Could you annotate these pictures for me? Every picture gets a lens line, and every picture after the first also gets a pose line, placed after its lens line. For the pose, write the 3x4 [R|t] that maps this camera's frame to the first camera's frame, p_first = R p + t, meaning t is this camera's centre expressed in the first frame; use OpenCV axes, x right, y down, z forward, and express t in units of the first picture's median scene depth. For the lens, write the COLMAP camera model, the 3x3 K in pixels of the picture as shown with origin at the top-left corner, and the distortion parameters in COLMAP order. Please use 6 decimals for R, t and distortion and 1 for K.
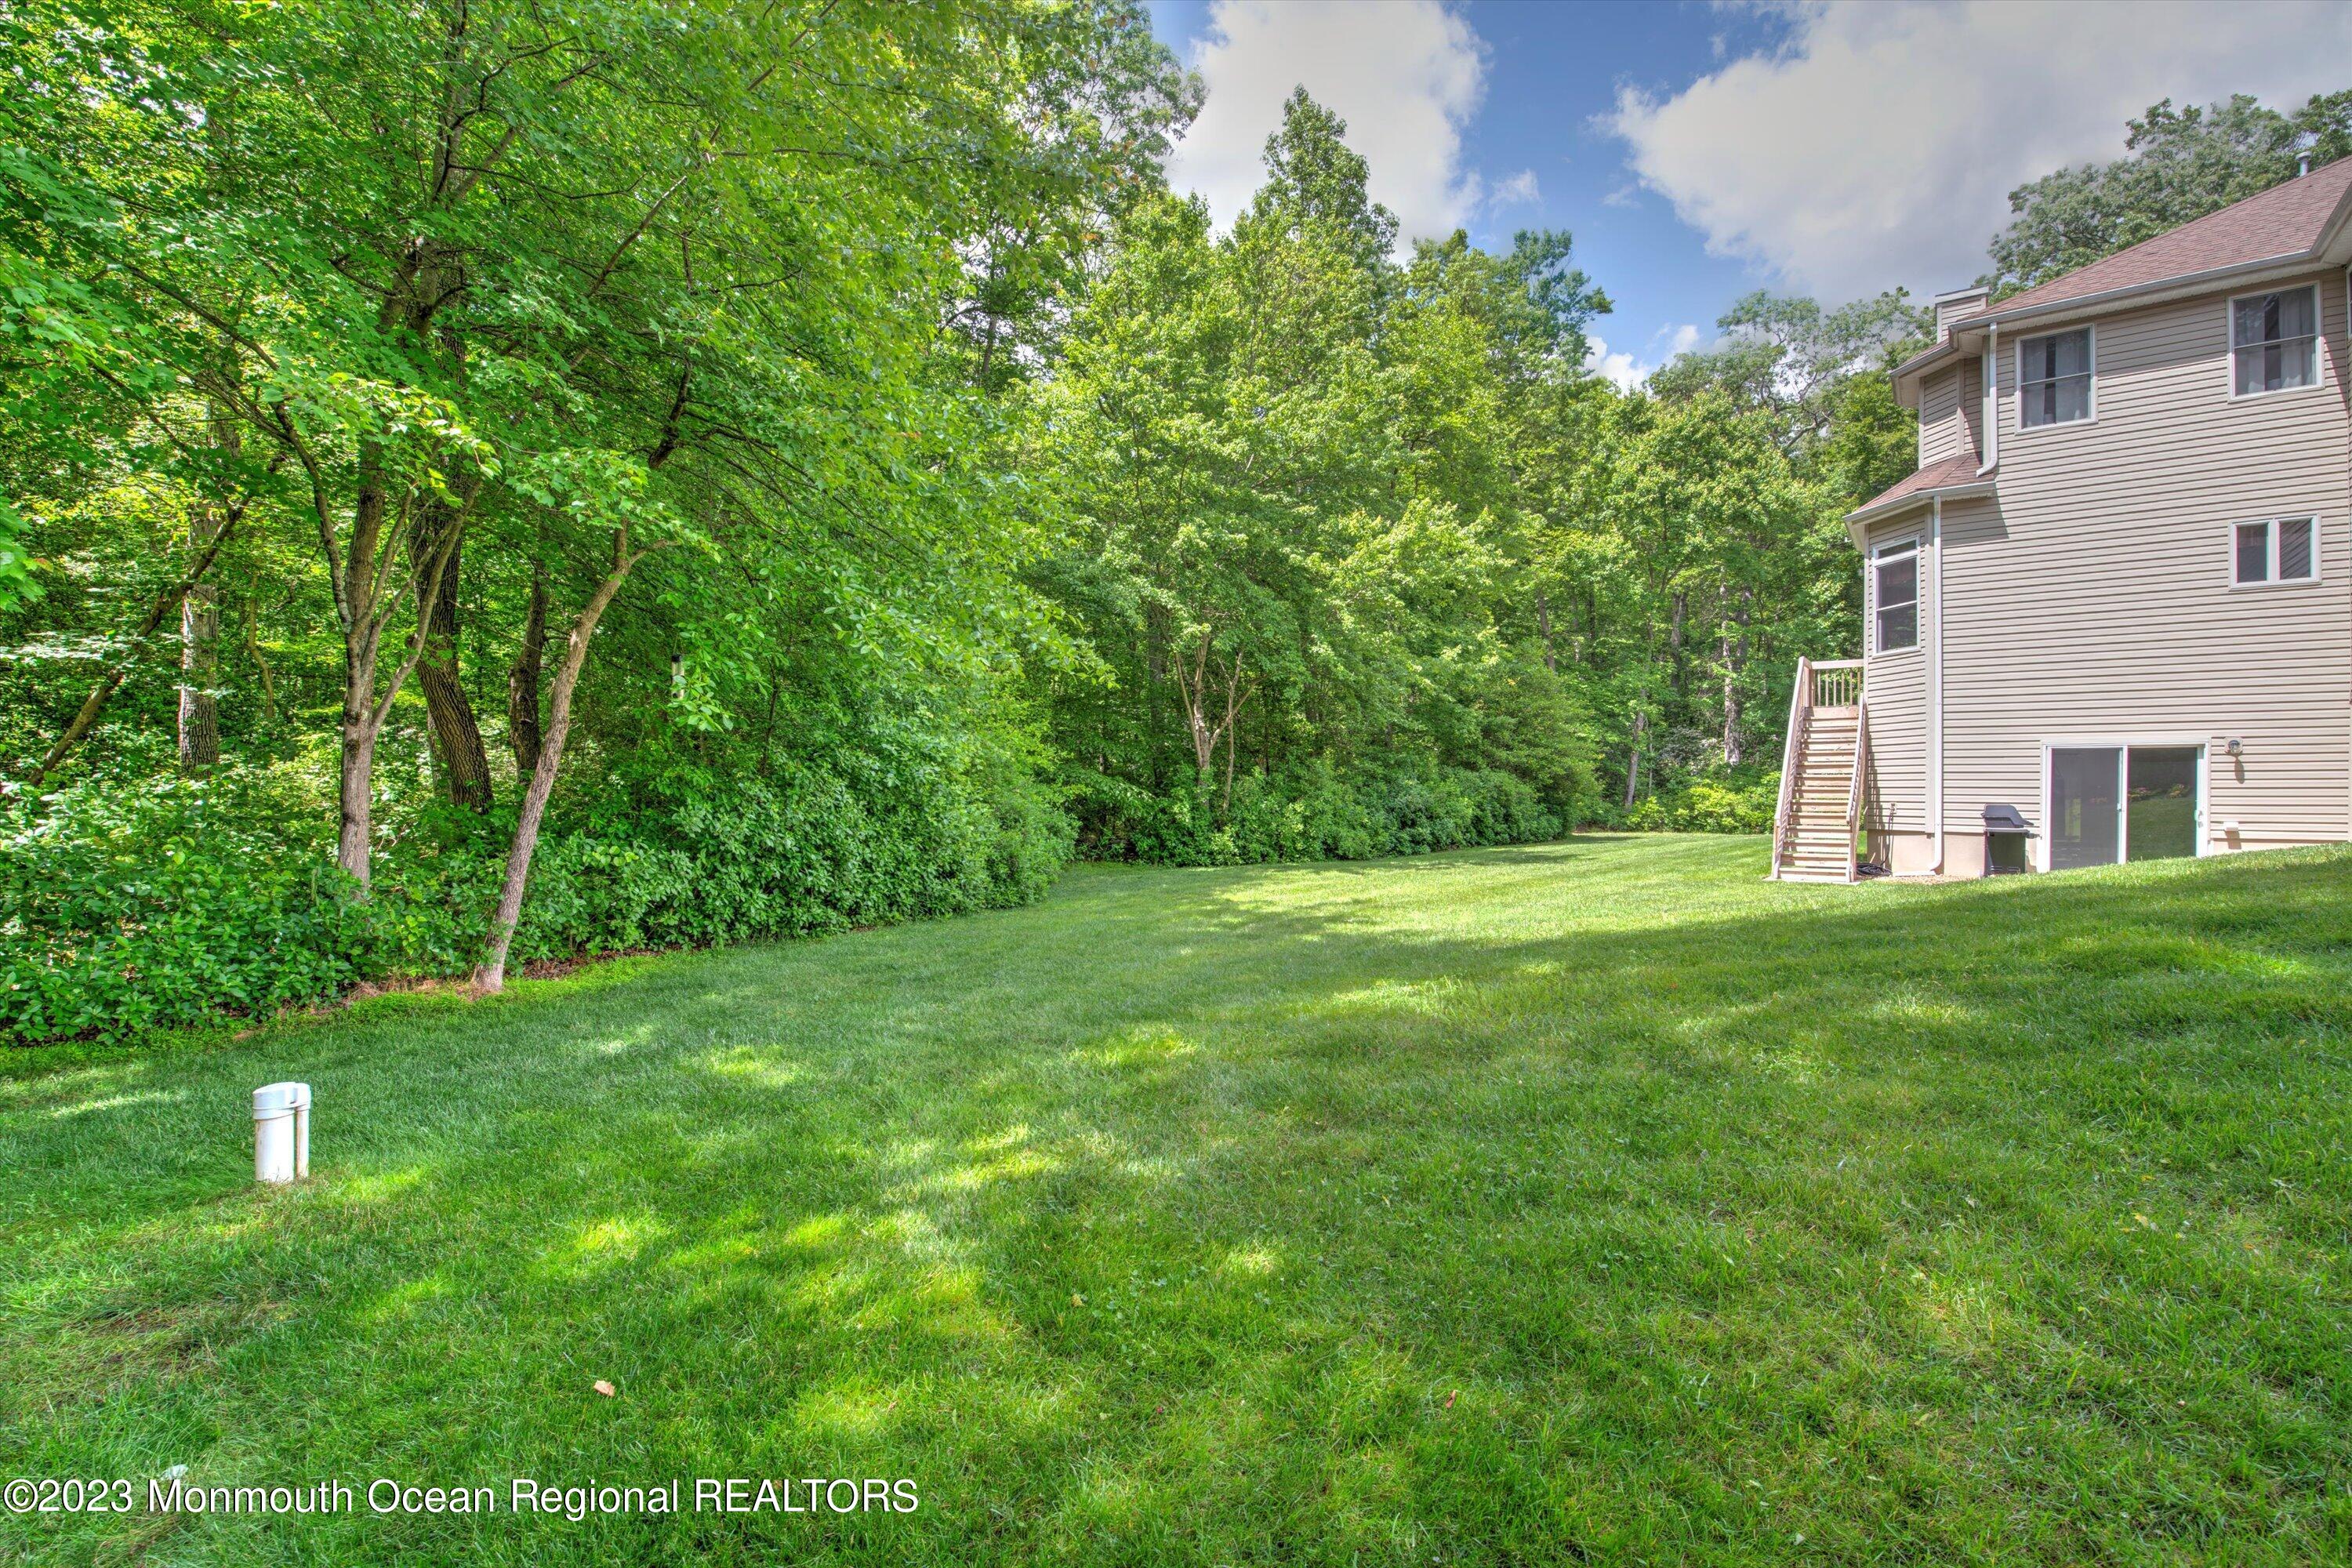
lens RADIAL K [[1017.7, 0, 1176.0], [0, 1017.7, 784.0], [0, 0, 1]] dist [-0.000397, -0.011041]
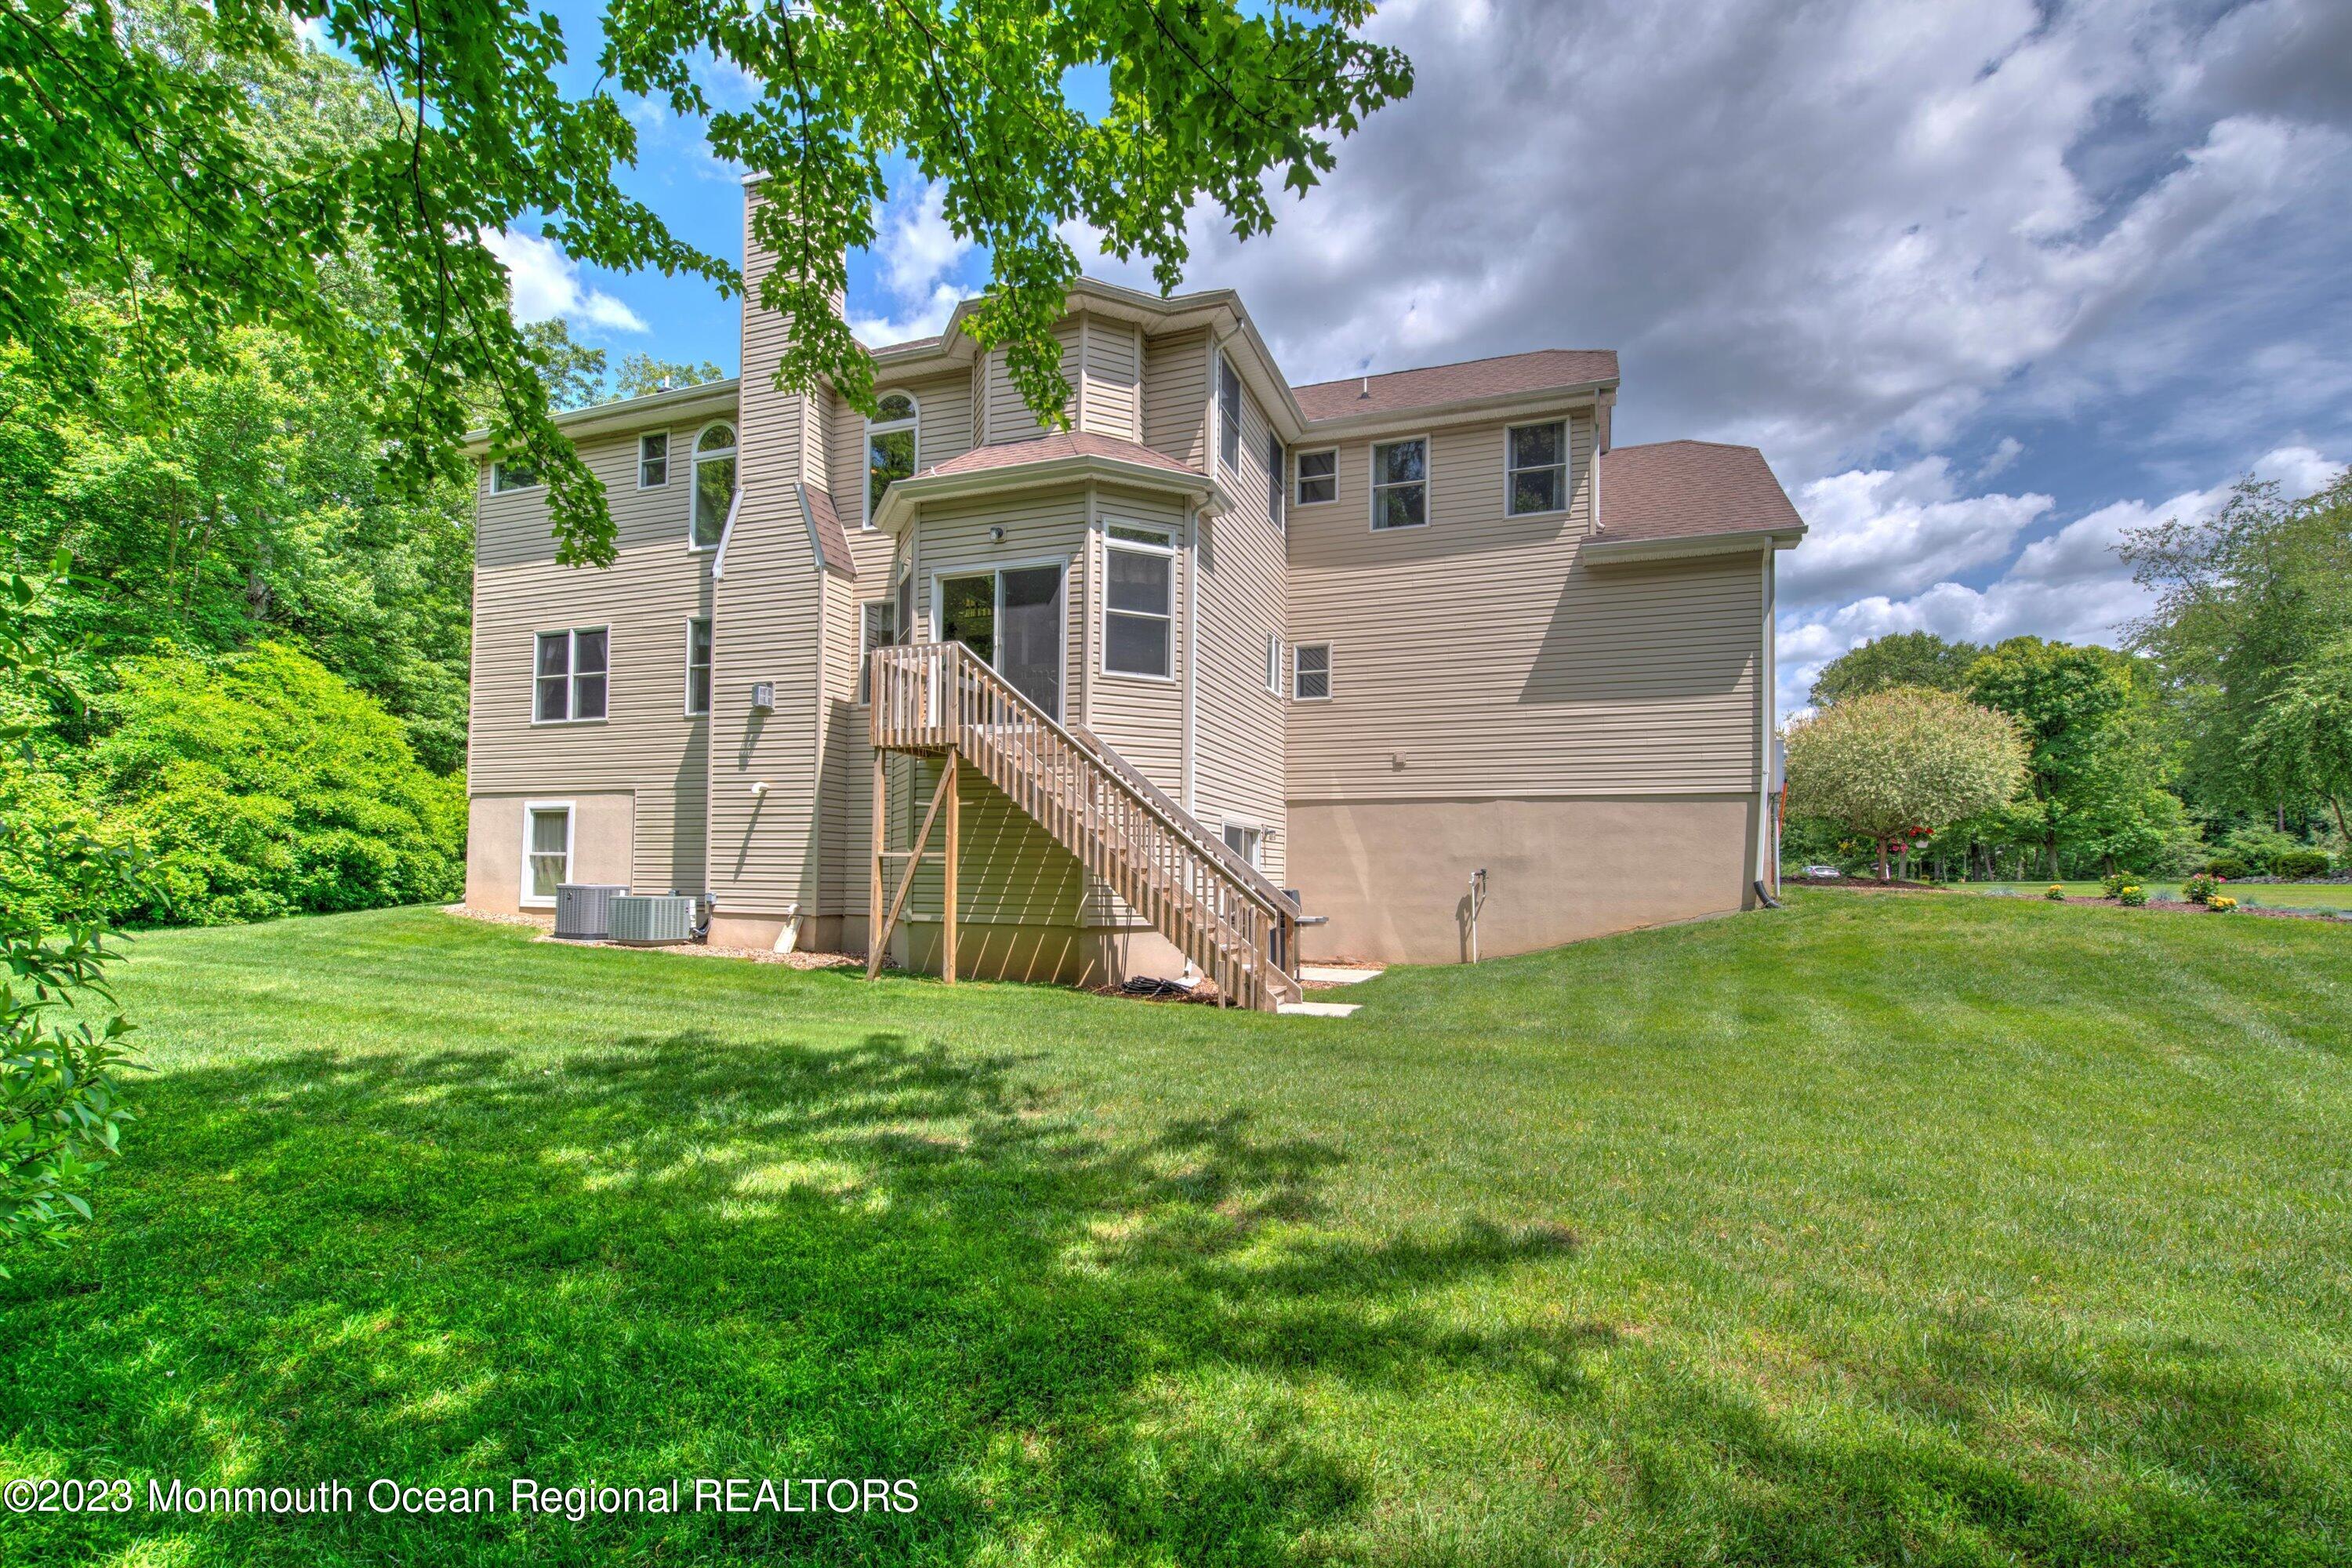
lens RADIAL K [[1056.4, 0, 1174.1], [0, 1056.4, 848.3], [0, 0, 1]] dist [0.004767, 0.000322]
pose [[-0.296530, 0.022916, 0.954749, -0.008174], [-0.021391, 0.999302, -0.030629, 0.012608], [-0.954784, -0.029505, -0.295832, 1.161538]]
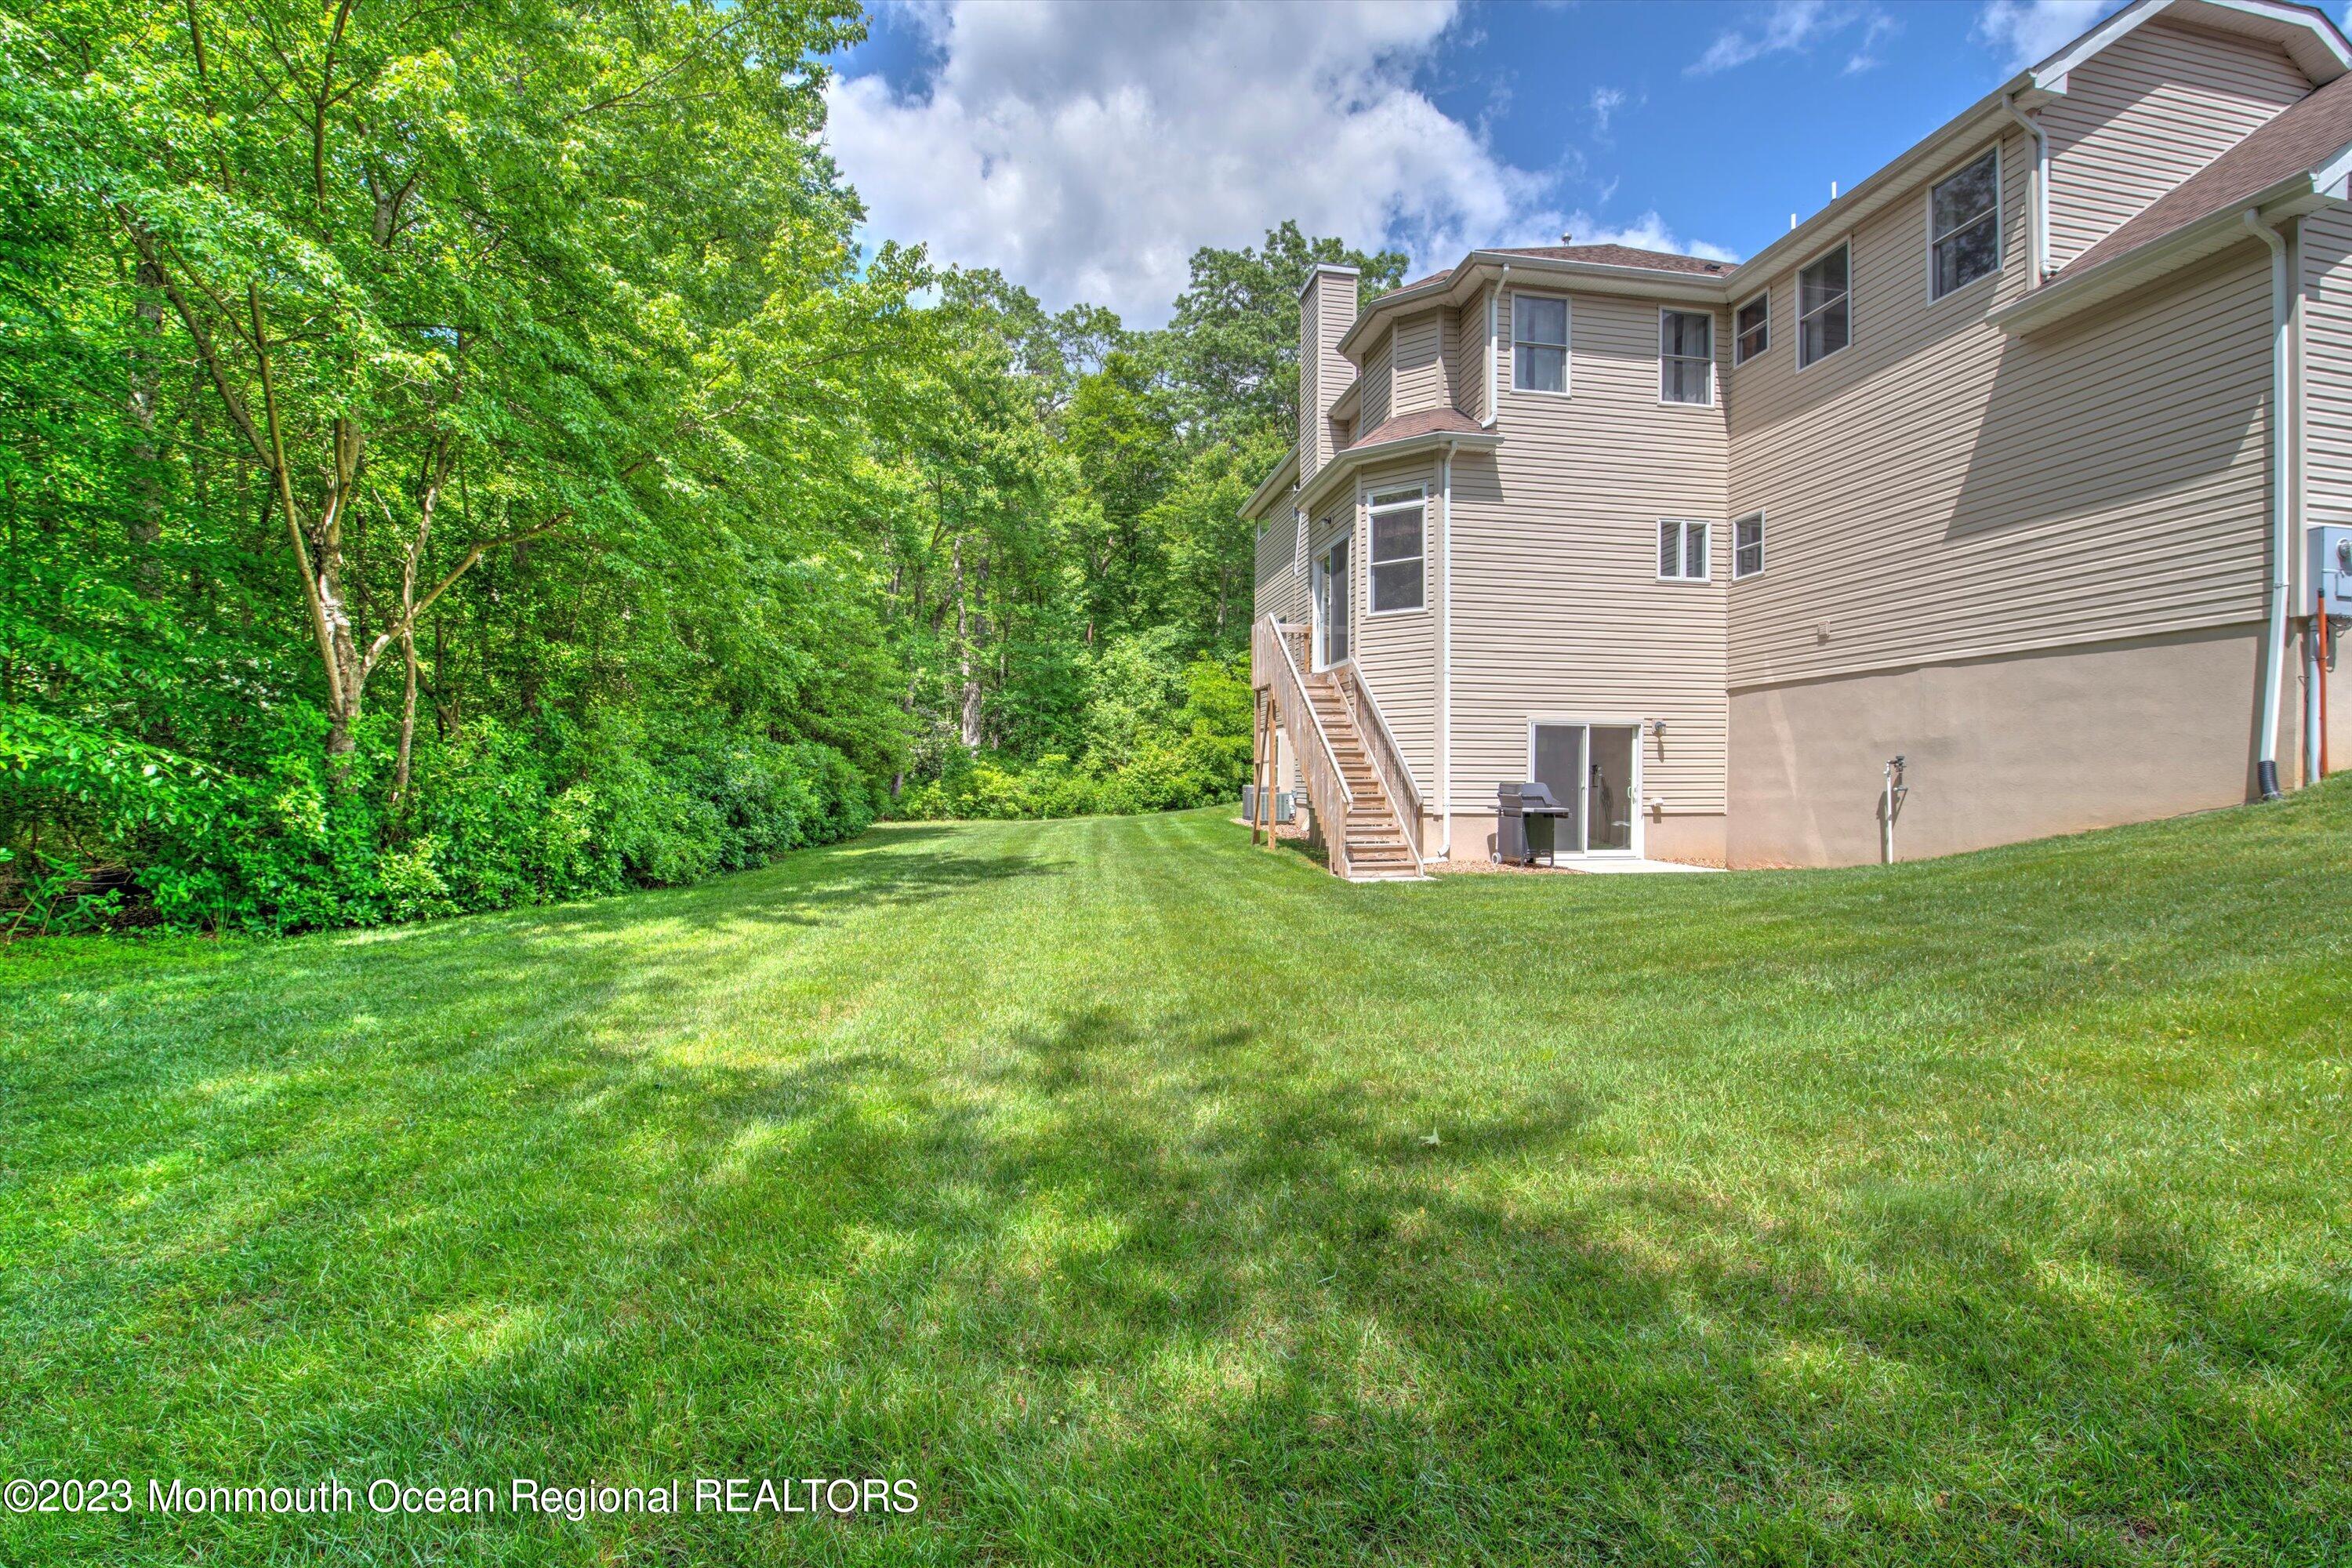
lens RADIAL K [[1009.4, 0, 1179.1], [0, 1009.4, 790.4], [0, 0, 1]] dist [-0.000499, -0.010364]
pose [[0.673937, -0.008332, 0.738742, -0.072721], [-0.005292, 0.999856, 0.016104, 0.012192], [-0.738770, -0.014762, 0.673796, 0.526795]]
